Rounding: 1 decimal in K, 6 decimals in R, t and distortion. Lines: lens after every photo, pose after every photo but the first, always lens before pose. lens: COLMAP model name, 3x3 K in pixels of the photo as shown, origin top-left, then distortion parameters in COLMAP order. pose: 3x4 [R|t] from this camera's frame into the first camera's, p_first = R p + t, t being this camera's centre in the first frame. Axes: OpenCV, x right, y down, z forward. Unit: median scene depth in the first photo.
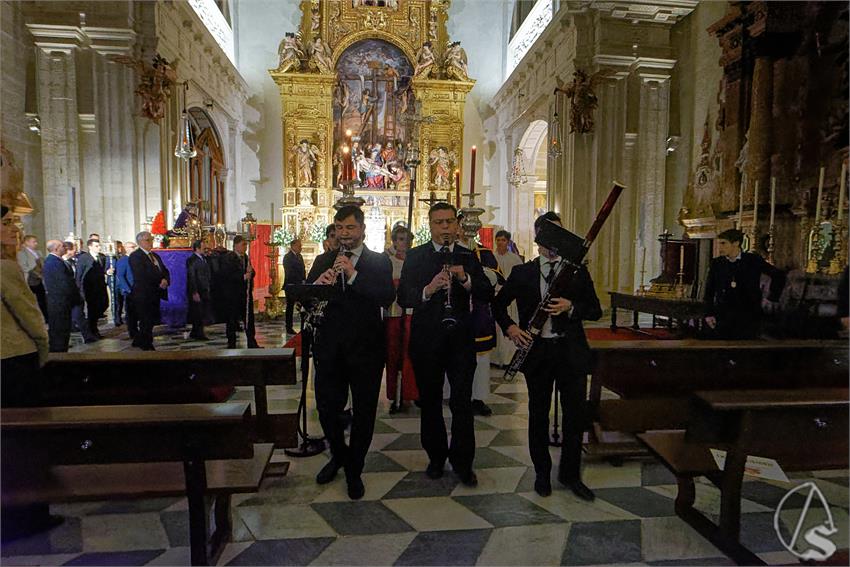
lens RADIAL K [[483.9, 0, 426.3], [0, 483.9, 287.8], [0, 0, 1]] dist [0.002813, -0.002683]
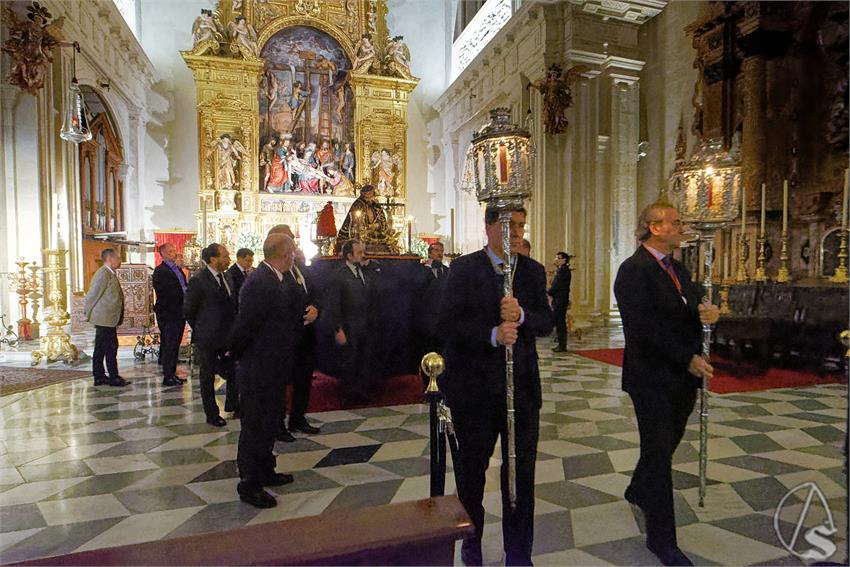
lens RADIAL K [[483.9, 0, 426.3], [0, 483.9, 287.8], [0, 0, 1]] dist [0.002813, -0.002683]
pose [[0.983569, -0.015522, 0.179866, -0.060623], [0.020355, 0.999479, -0.025060, -0.005794], [-0.179383, 0.028310, 0.983372, 0.101242]]
